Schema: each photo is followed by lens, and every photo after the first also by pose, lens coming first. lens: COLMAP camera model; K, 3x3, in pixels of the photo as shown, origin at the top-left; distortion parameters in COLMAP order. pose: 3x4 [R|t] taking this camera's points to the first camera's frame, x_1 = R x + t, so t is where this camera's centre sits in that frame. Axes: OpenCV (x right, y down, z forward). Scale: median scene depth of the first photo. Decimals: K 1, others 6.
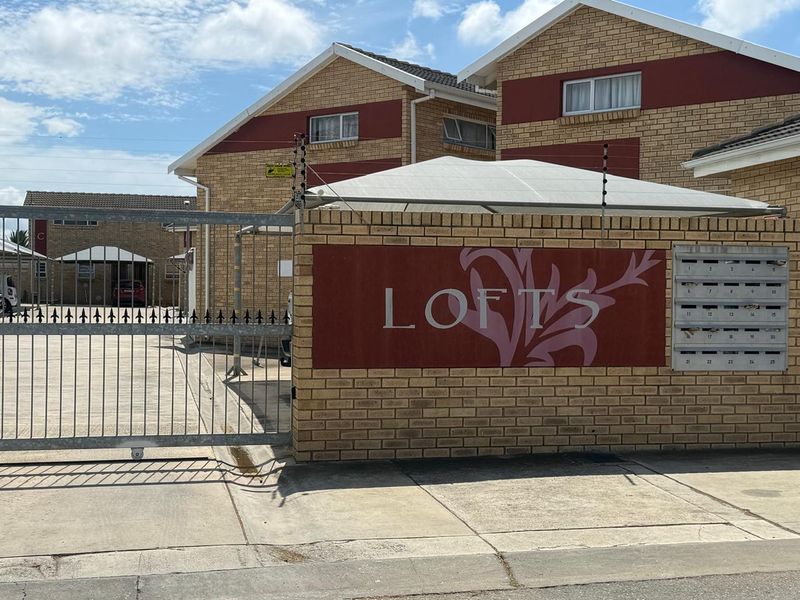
lens RADIAL K [[1096.7, 0, 398.2], [0, 1096.7, 305.4], [0, 0, 1]] dist [0.115836, 0.000000]
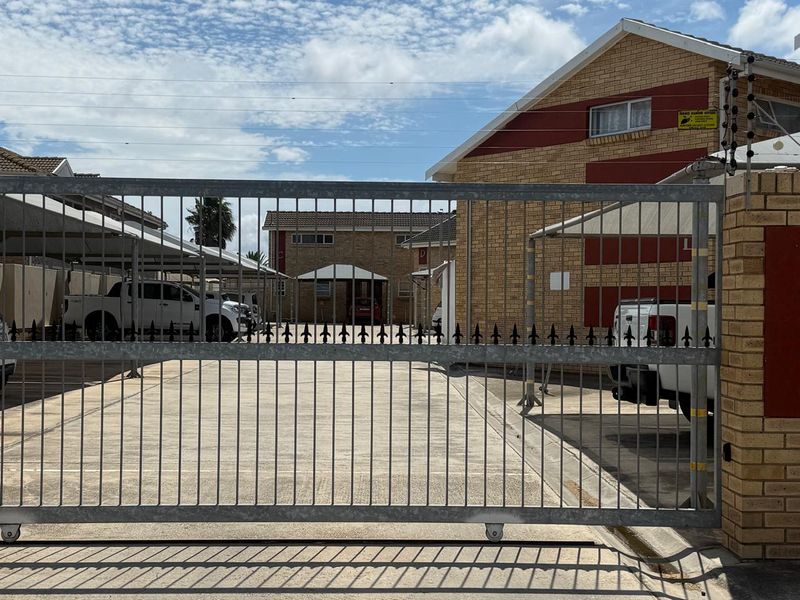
lens RADIAL K [[1096.7, 0, 388.6], [0, 1096.7, 318.7], [0, 0, 1]] dist [0.115836, 0.000000]
pose [[0.979039, 0.001398, -0.203669, -0.150993], [-0.002410, 0.999986, -0.004718, 0.002899], [0.203660, 0.005110, 0.979028, 0.289256]]
